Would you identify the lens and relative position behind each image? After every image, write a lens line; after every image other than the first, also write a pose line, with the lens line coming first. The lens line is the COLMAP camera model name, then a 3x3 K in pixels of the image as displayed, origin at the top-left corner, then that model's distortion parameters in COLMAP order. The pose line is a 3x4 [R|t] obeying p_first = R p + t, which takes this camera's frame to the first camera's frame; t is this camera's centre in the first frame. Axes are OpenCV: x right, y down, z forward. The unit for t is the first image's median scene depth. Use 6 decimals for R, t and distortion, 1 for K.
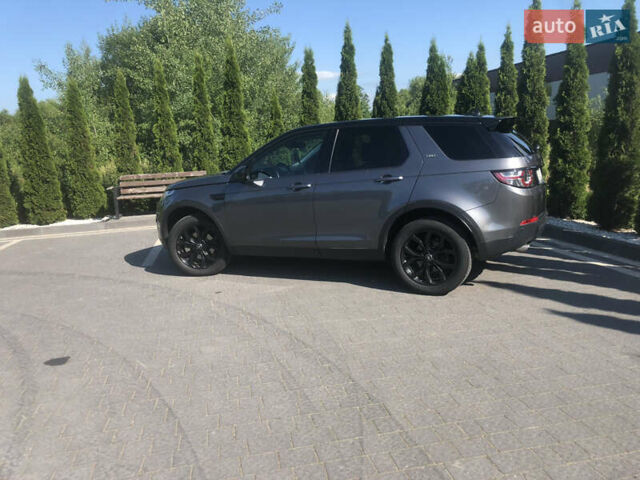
lens RADIAL K [[511.1, 0, 320.0], [0, 511.1, 240.0], [0, 0, 1]] dist [0.000176, 0.007851]
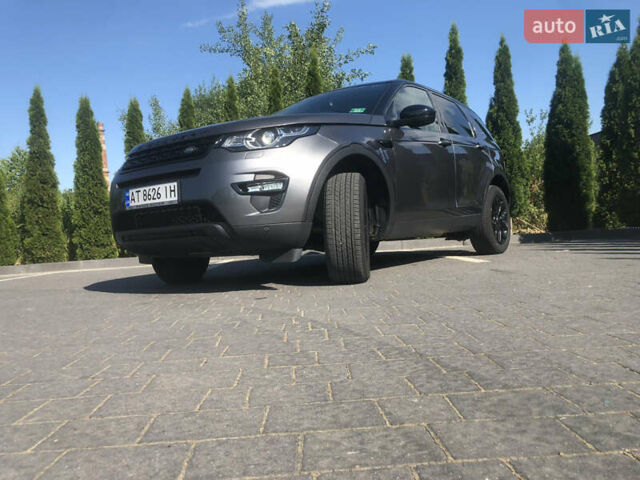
lens RADIAL K [[511.1, 0, 320.0], [0, 511.1, 240.0], [0, 0, 1]] dist [0.000176, 0.007851]
pose [[0.986748, 0.001849, -0.162247, -0.023300], [-0.027762, 0.987113, -0.157596, 0.055668], [0.159865, 0.160012, 0.974084, 0.216961]]
